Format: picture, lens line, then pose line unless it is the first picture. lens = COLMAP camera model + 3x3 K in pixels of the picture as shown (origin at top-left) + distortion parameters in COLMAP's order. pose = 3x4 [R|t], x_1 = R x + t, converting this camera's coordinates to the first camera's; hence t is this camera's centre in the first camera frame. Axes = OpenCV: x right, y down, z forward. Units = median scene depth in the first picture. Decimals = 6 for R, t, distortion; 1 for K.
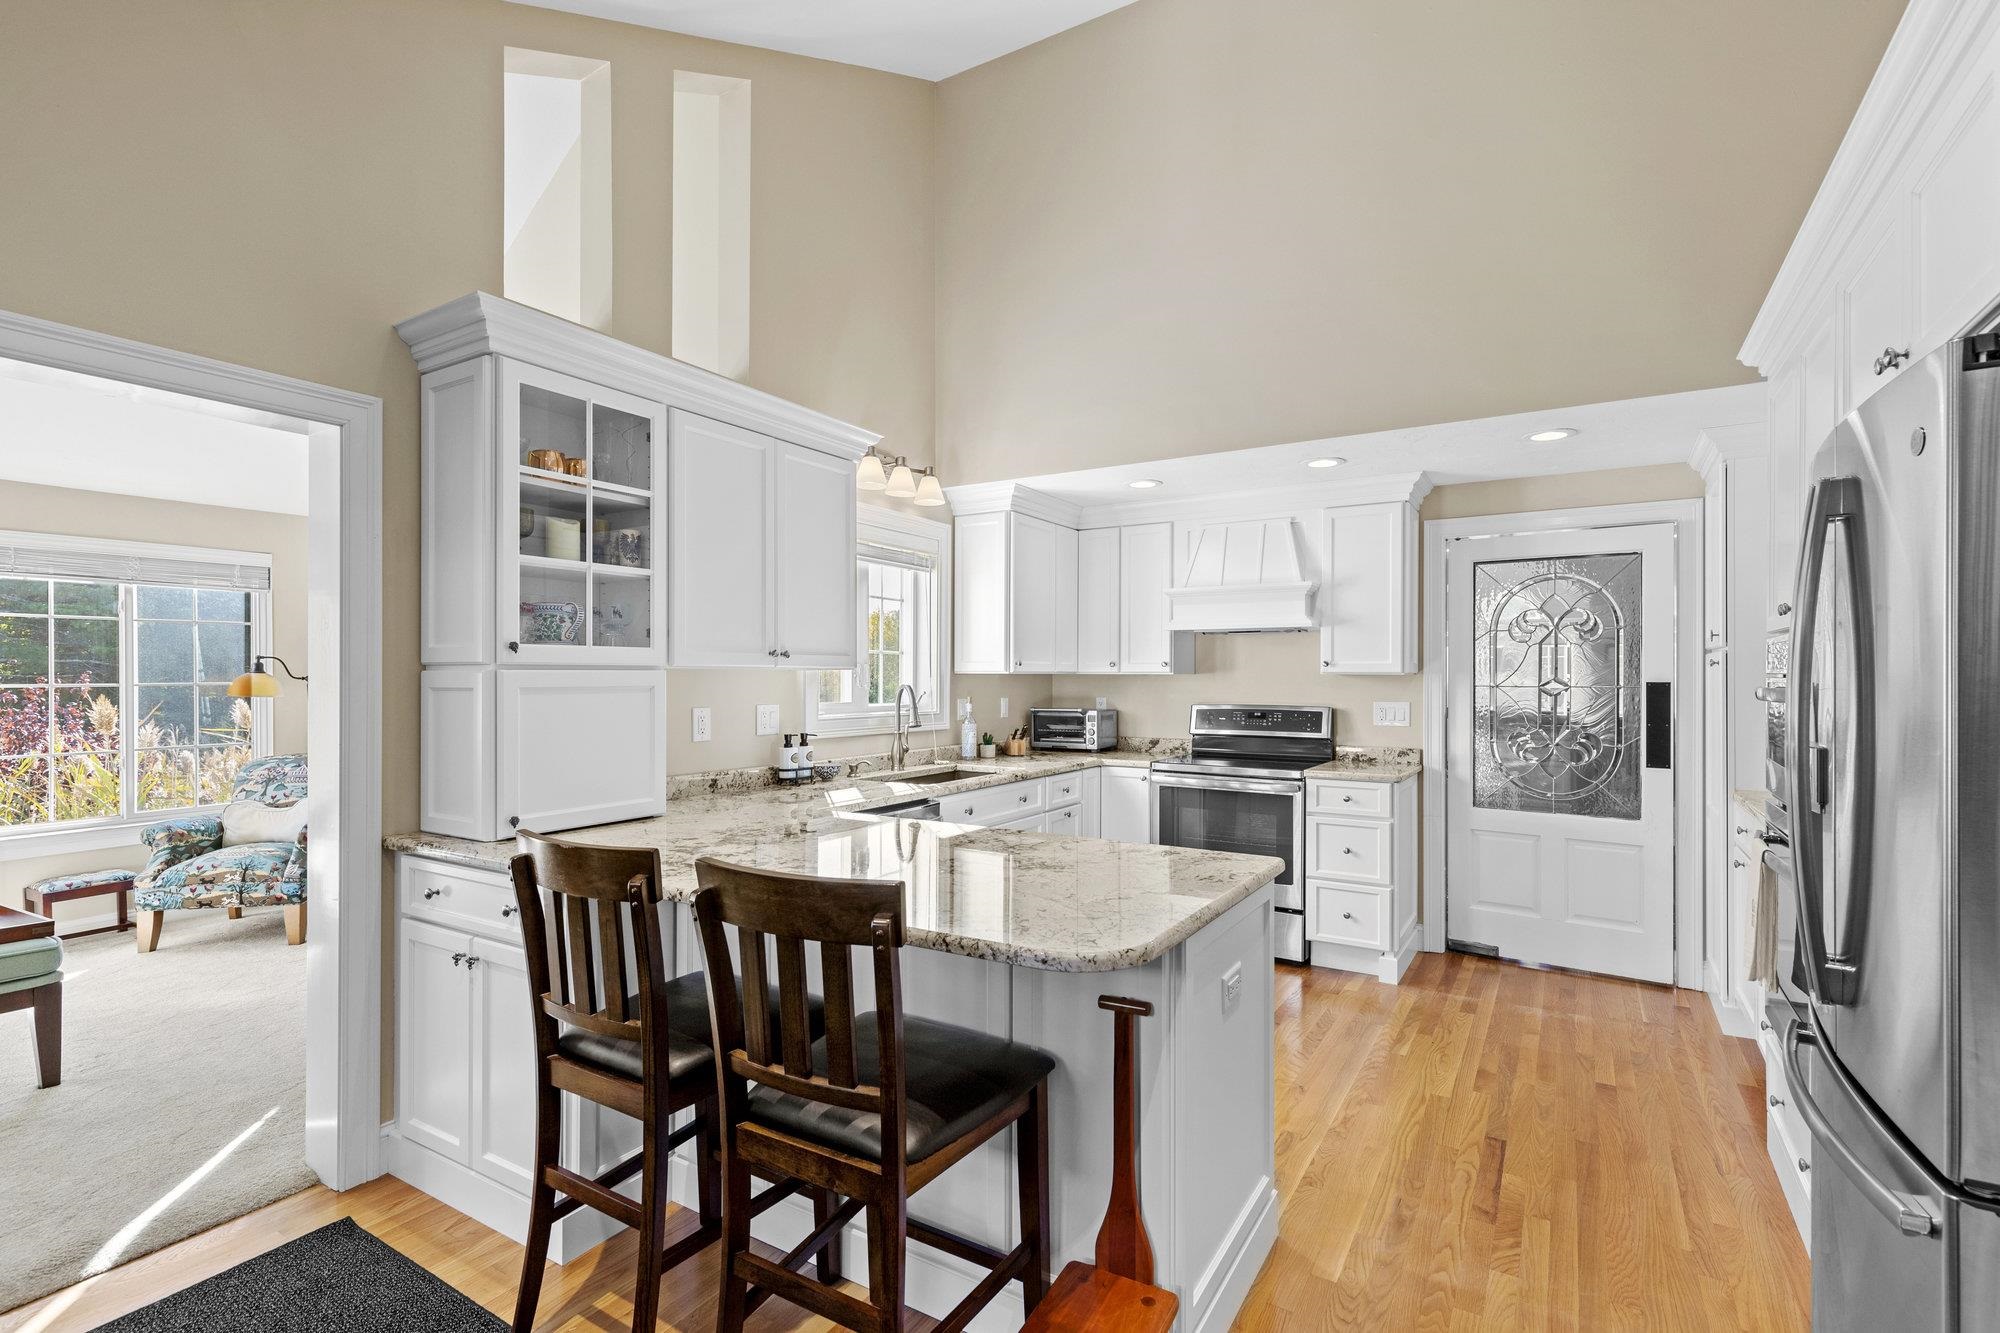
lens RADIAL K [[925.7, 0, 1008.3], [0, 925.7, 670.6], [0, 0, 1]] dist [0.002199, 0.000478]
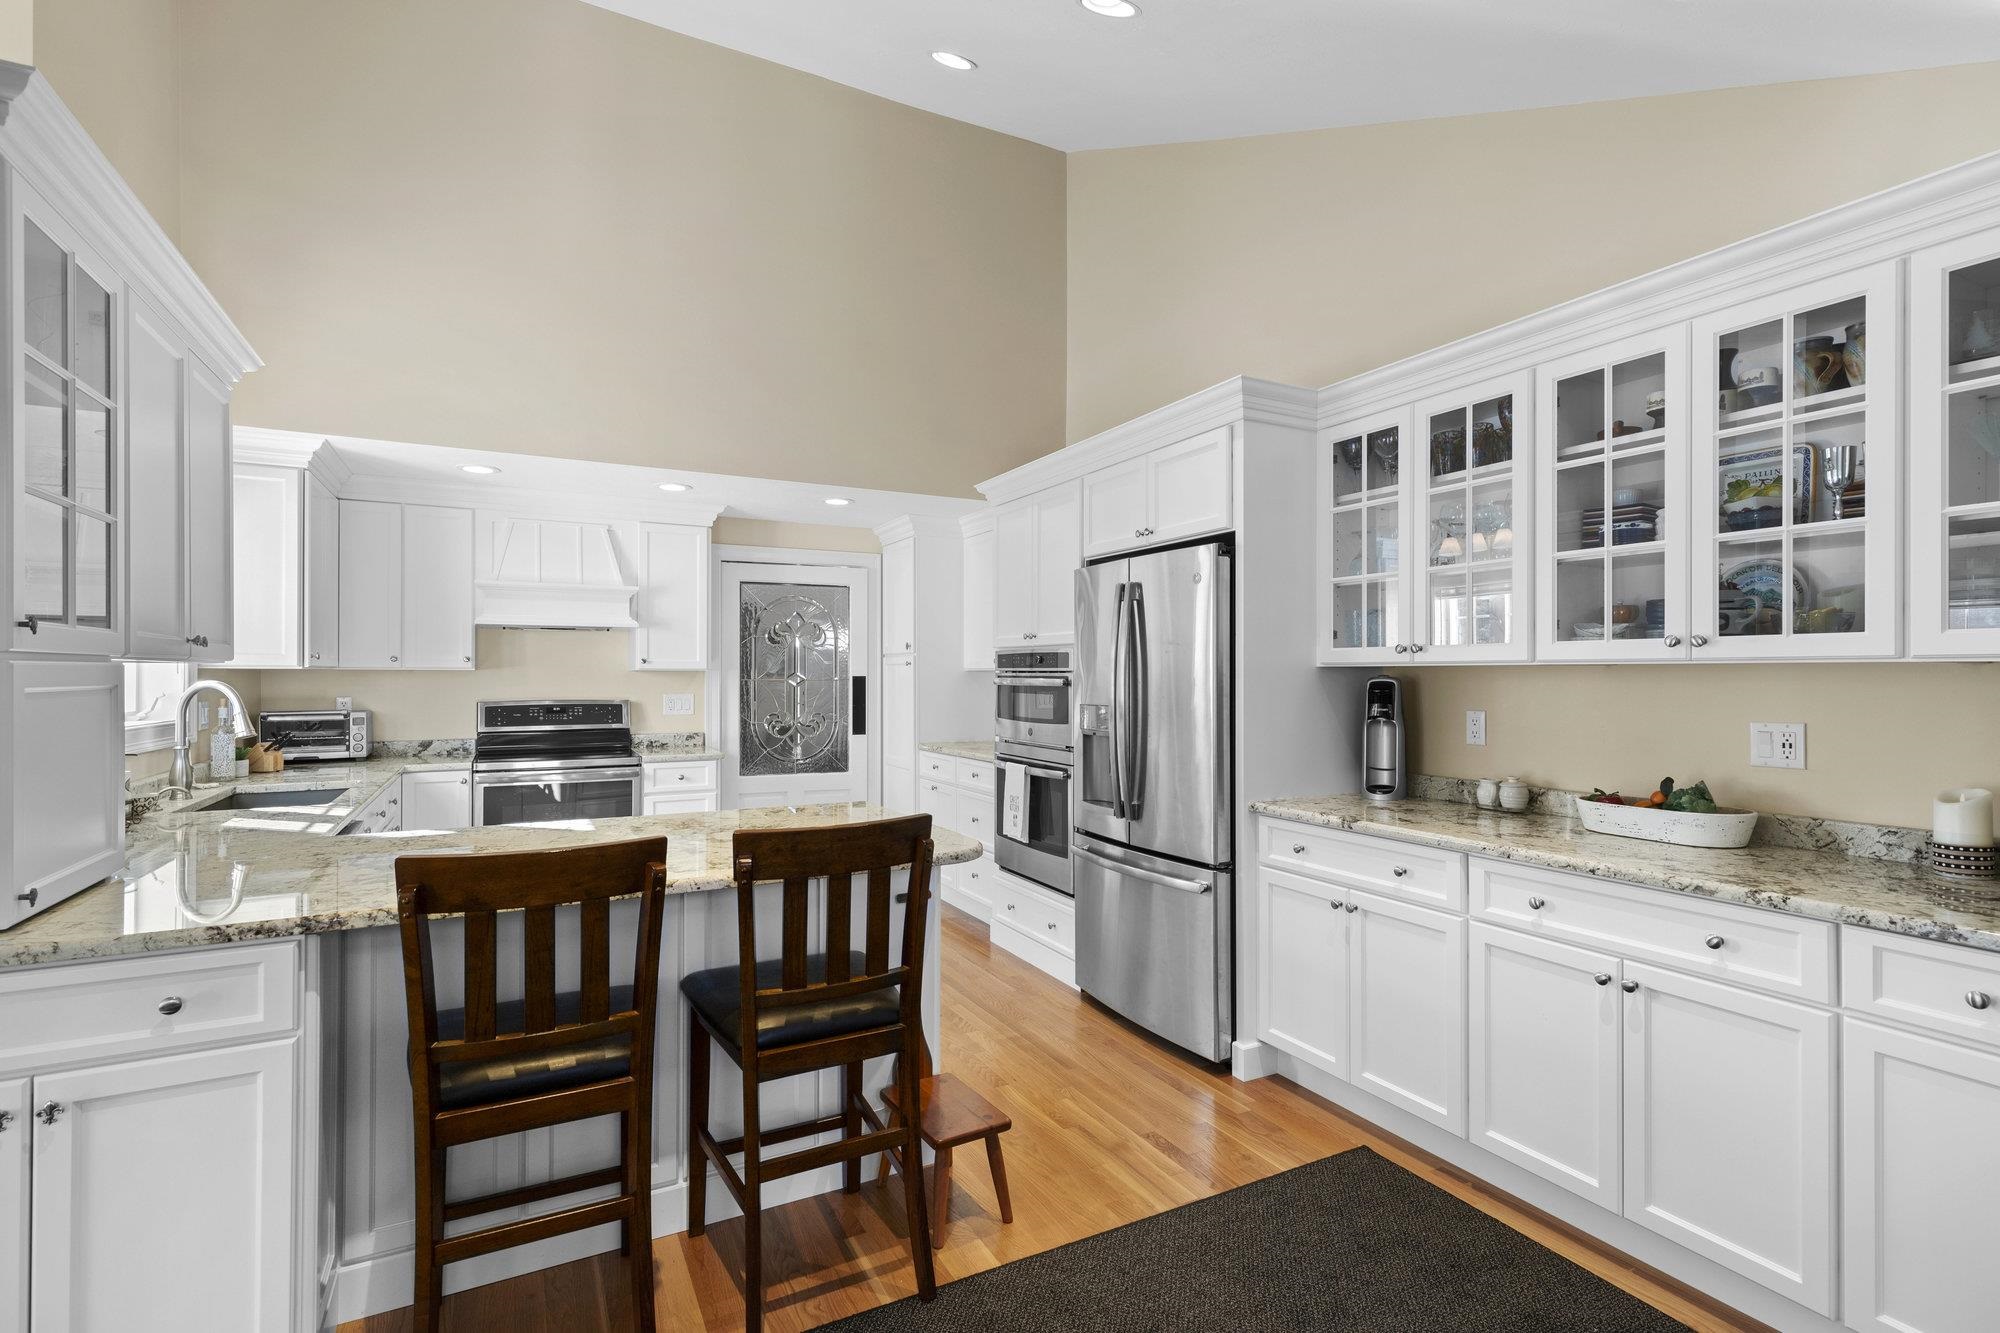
lens RADIAL K [[925.7, 0, 1008.3], [0, 925.7, 670.6], [0, 0, 1]] dist [0.002199, 0.000478]
pose [[0.505355, 0.000225, 0.862912, -0.421367], [-0.005576, 0.999980, 0.003005, -0.001549], [-0.862894, -0.006330, 0.505346, 0.057198]]
